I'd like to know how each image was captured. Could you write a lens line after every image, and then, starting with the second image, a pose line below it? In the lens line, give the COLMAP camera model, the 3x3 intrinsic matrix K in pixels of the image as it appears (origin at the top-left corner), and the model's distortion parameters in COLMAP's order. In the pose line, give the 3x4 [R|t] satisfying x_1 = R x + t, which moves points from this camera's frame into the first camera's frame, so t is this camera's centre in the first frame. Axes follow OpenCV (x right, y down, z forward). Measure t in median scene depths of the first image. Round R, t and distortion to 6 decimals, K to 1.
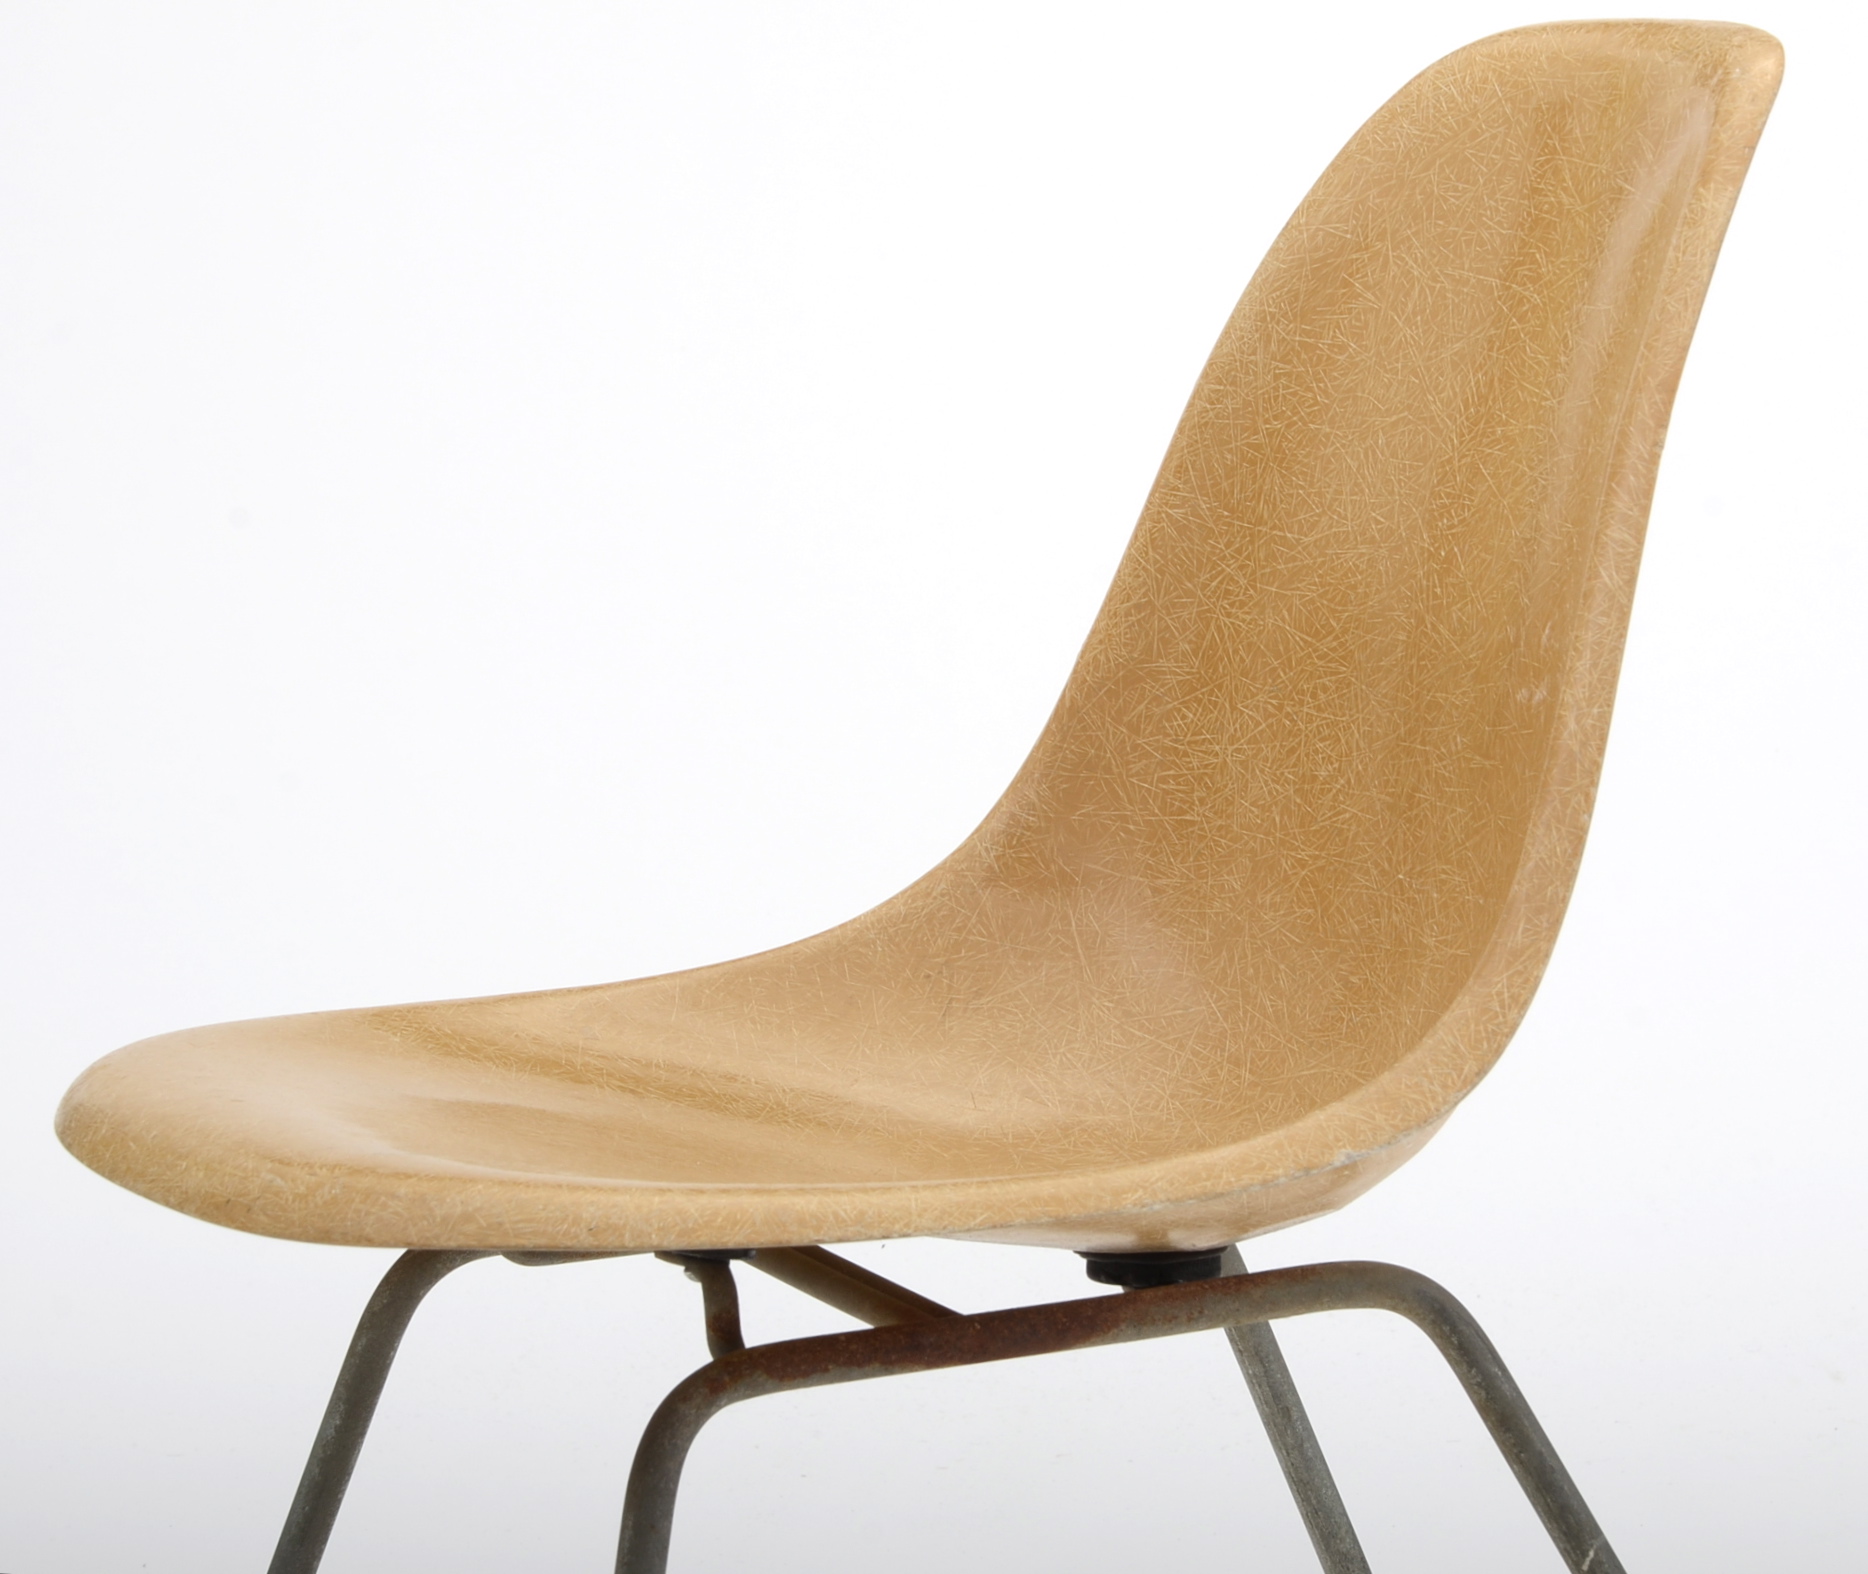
lens RADIAL K [[7945.8, 0, 936.8], [0, 7945.8, 828.7], [0, 0, 1]] dist [0.874052, 1.700119]
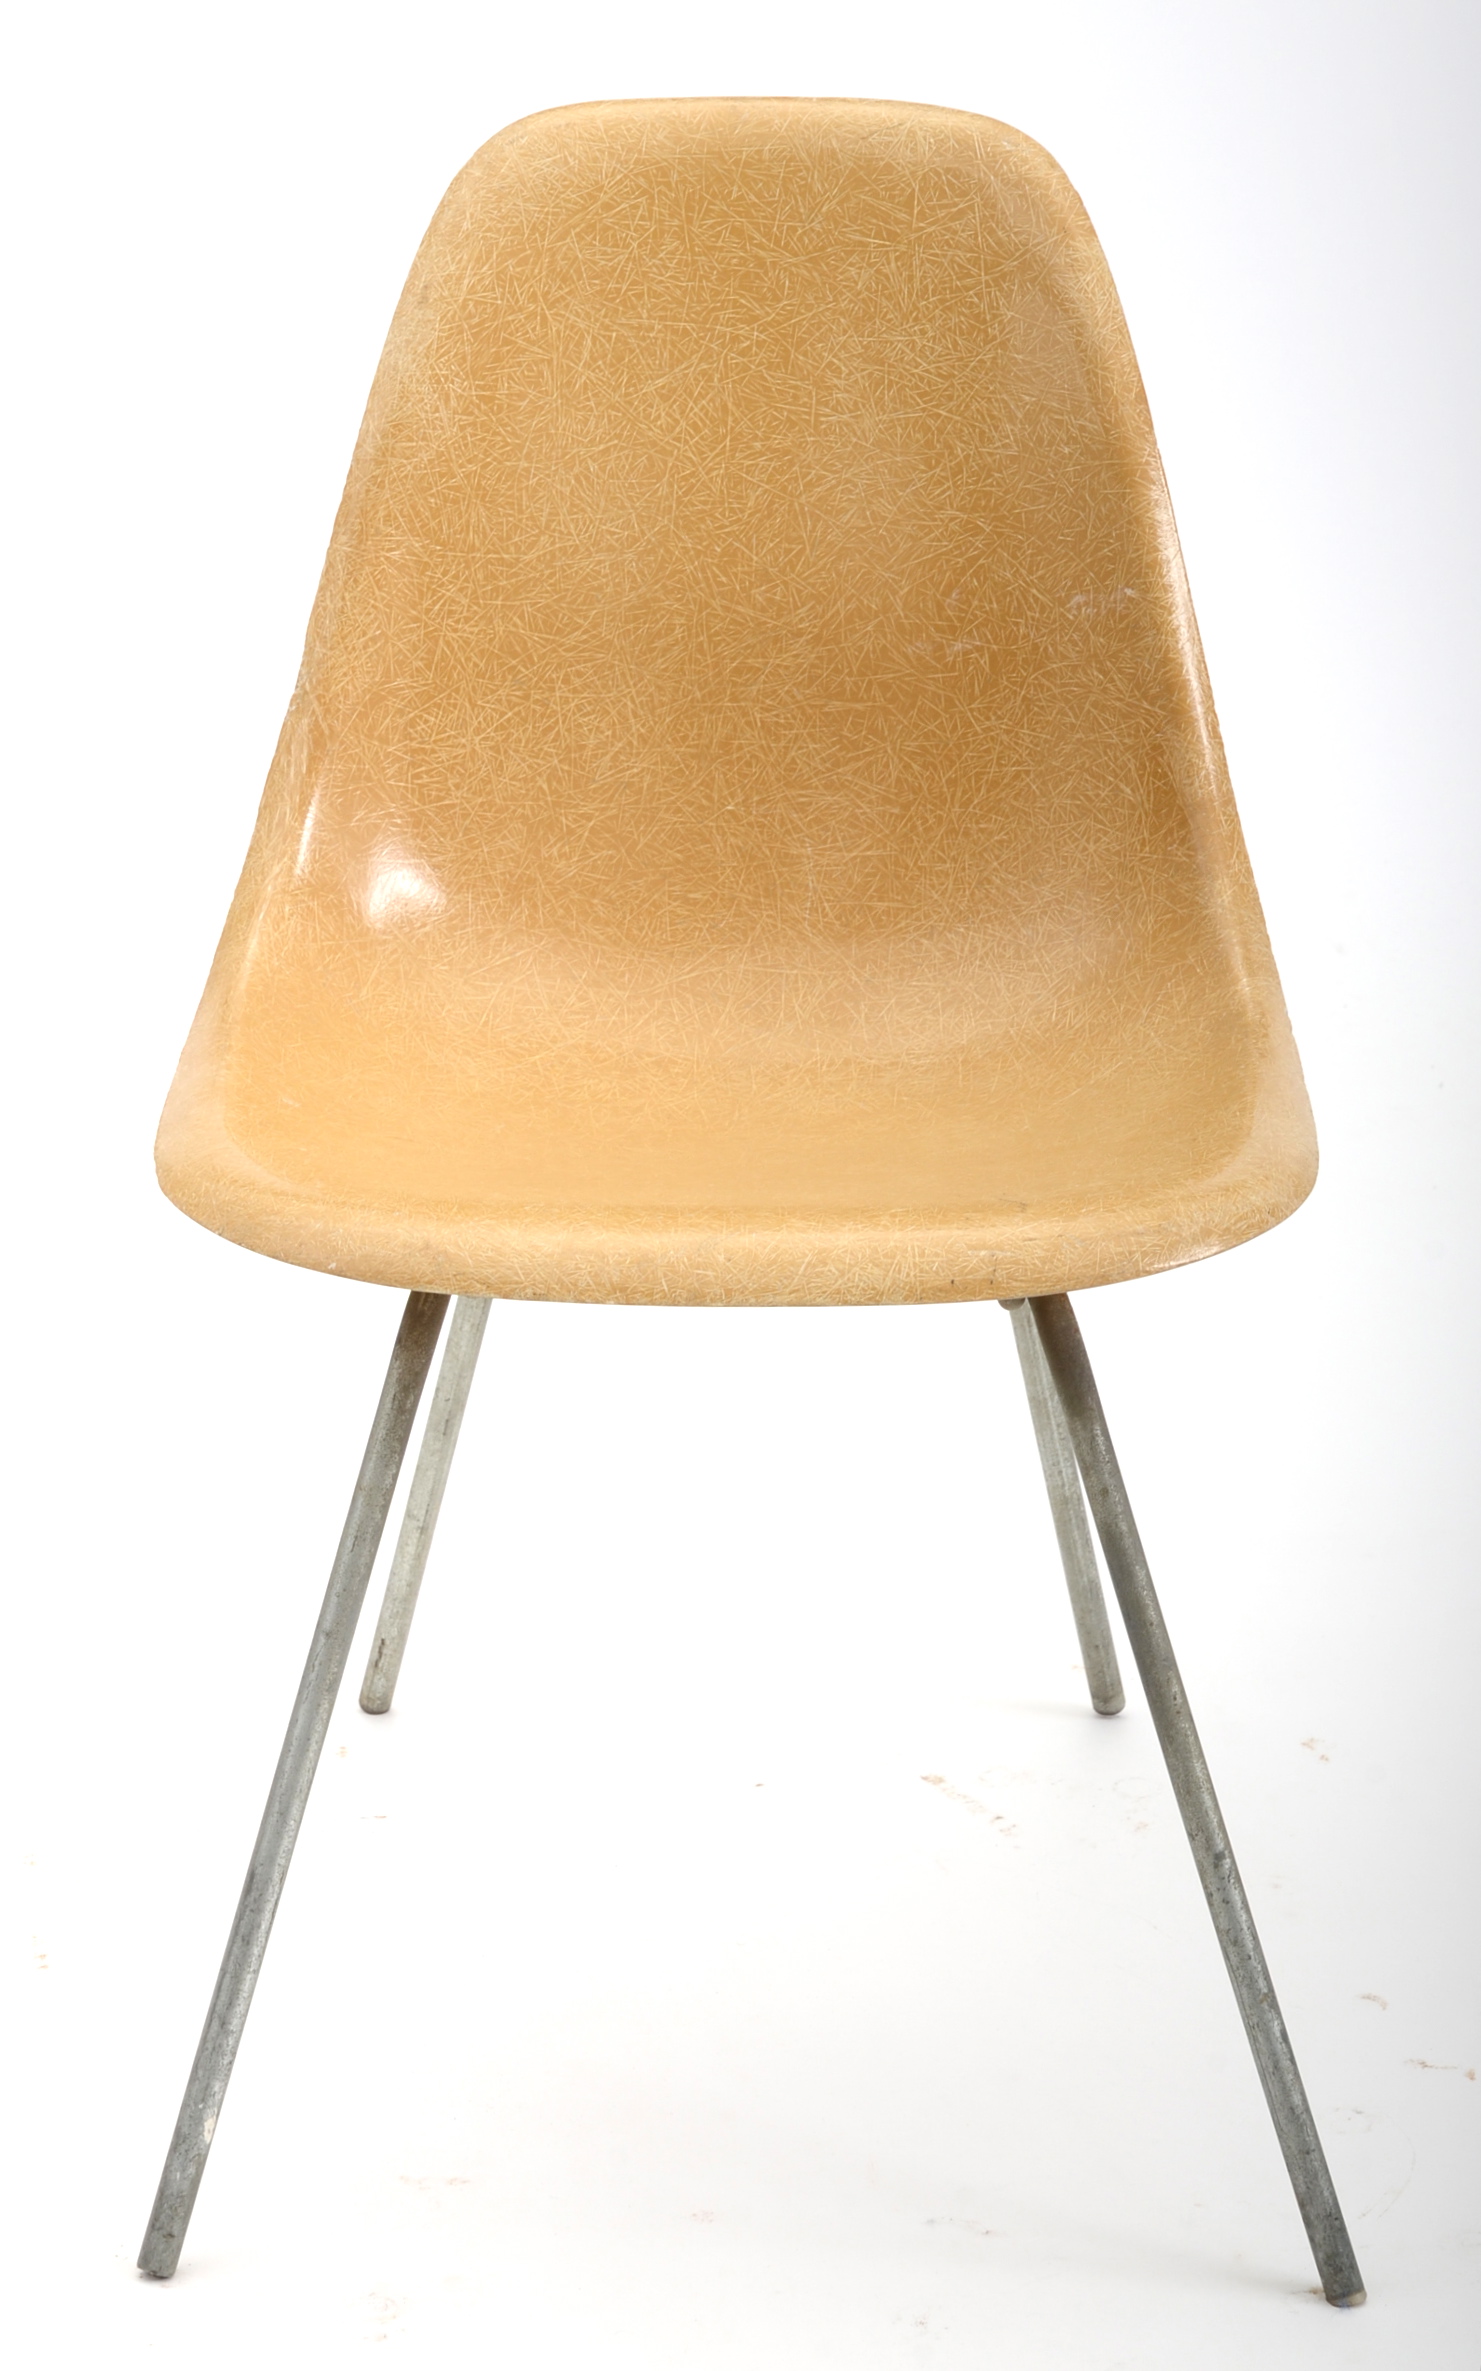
lens RADIAL K [[7714.6, 0, 692.0], [0, 7714.6, 1195.2], [0, 0, 1]] dist [0.925197, 1.914168]
pose [[0.401249, -0.277668, 0.872869, -1.027289], [0.108408, 0.960644, 0.255755, -0.248162], [-0.909531, -0.007995, 0.415559, 0.486786]]
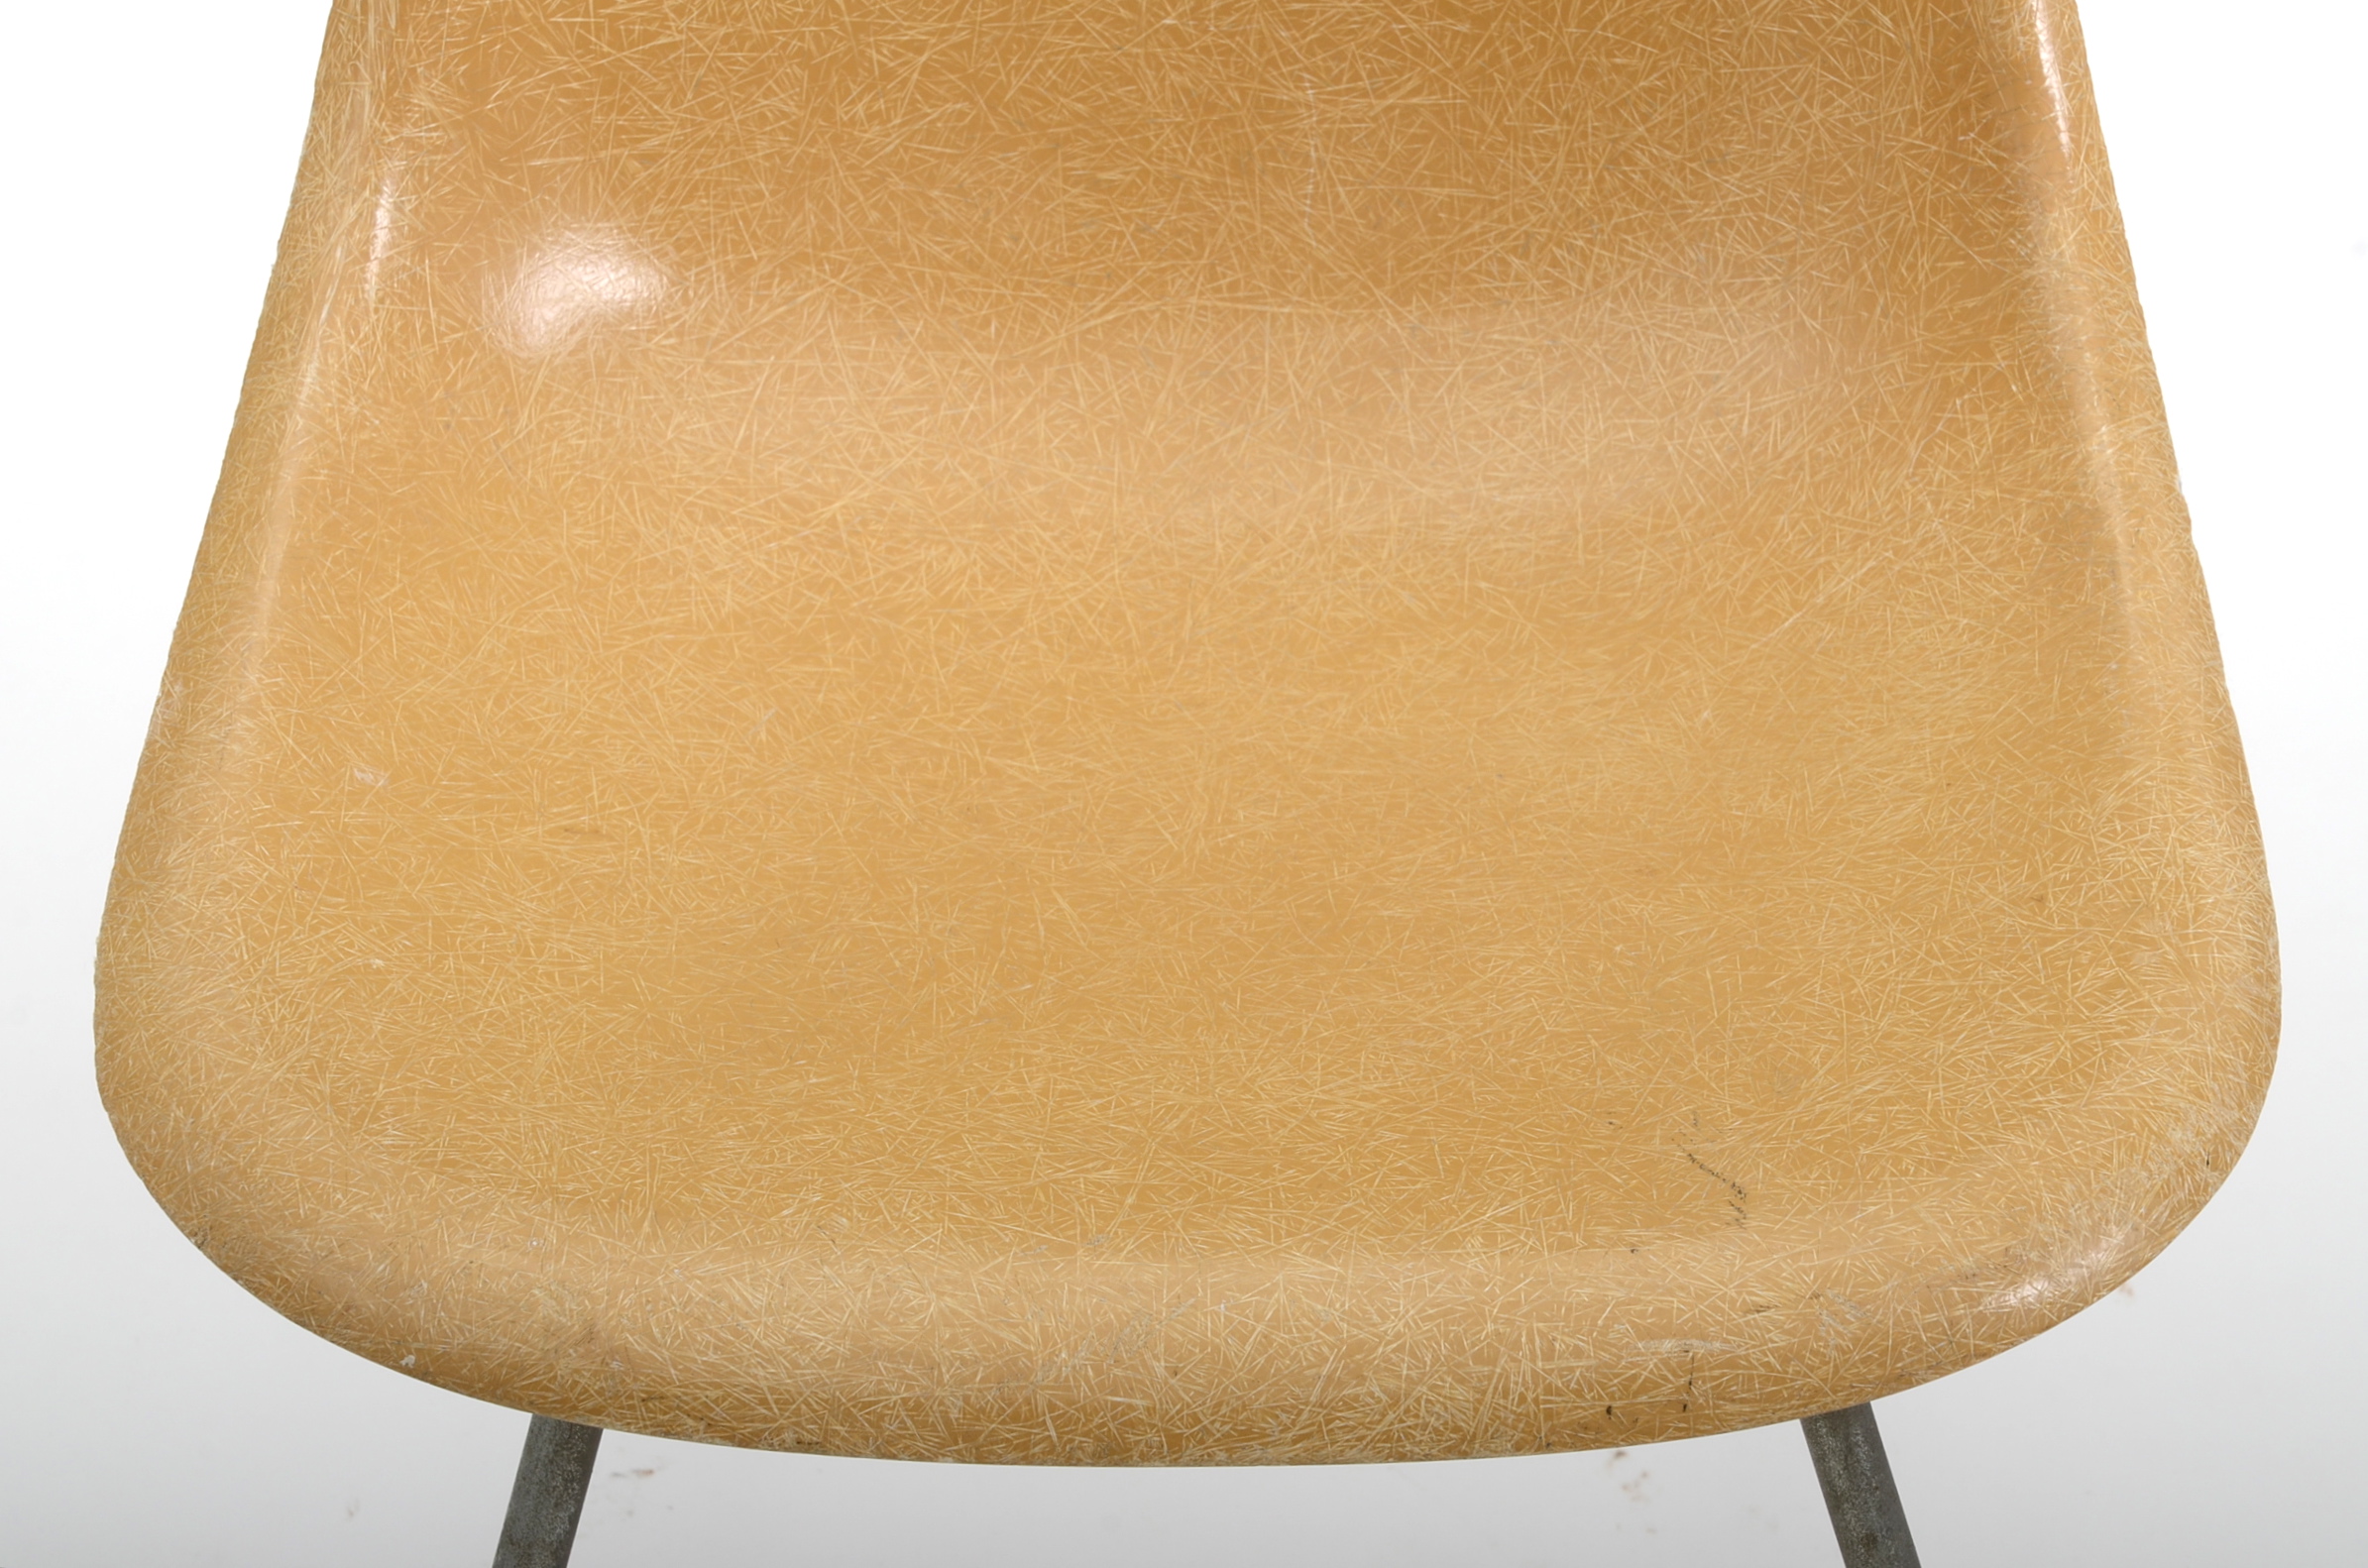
lens RADIAL K [[6772.7, 0, 1174.7], [0, 6772.7, 813.6], [0, 0, 1]] dist [0.618023, 1.740229]
pose [[0.395262, -0.530356, 0.749993, -0.435605], [0.122707, 0.839649, 0.529087, -0.256496], [-0.910335, -0.117099, 0.396960, 0.739004]]
